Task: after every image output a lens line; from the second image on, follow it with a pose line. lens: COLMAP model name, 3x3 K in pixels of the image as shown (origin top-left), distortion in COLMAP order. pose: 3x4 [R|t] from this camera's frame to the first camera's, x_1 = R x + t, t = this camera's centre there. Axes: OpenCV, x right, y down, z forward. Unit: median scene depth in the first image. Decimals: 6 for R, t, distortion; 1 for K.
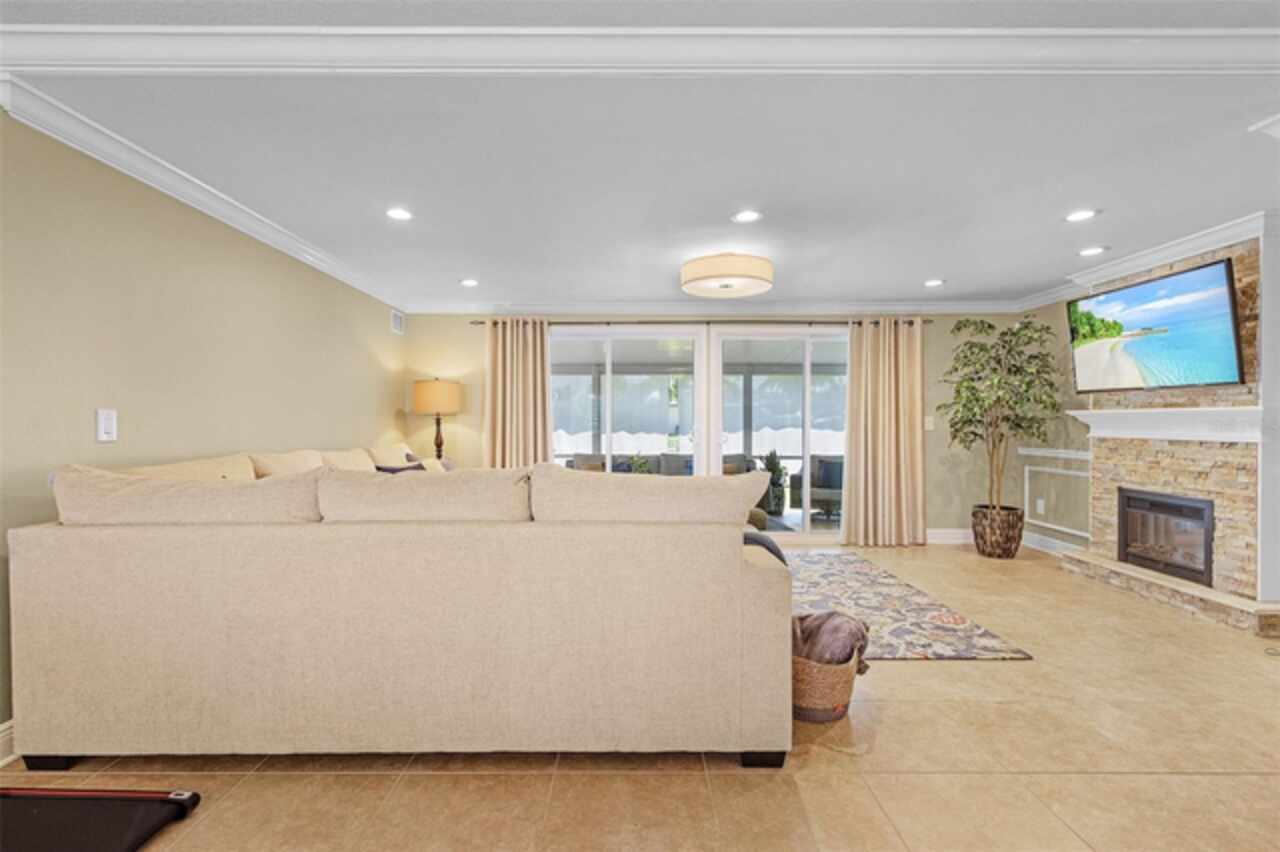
lens RADIAL K [[601.9, 0, 648.7], [0, 601.9, 424.4], [0, 0, 1]] dist [0.012067, -0.000444]
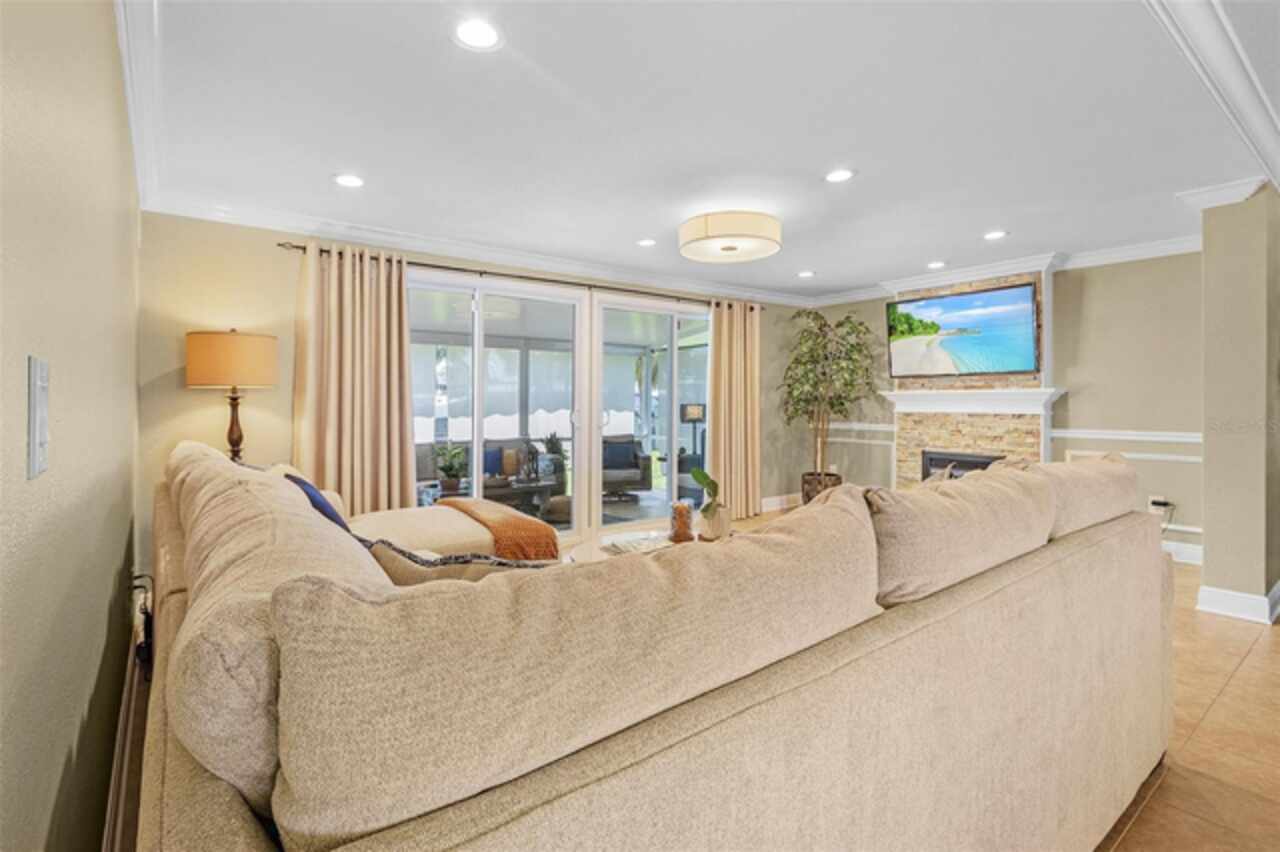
lens RADIAL K [[601.9, 0, 643.6], [0, 601.9, 396.7], [0, 0, 1]] dist [0.012067, -0.000444]
pose [[0.793062, 0.002212, 0.609138, -0.469418], [0.006352, 0.999909, -0.011900, -0.000239], [-0.609108, 0.013307, 0.792975, 0.335949]]
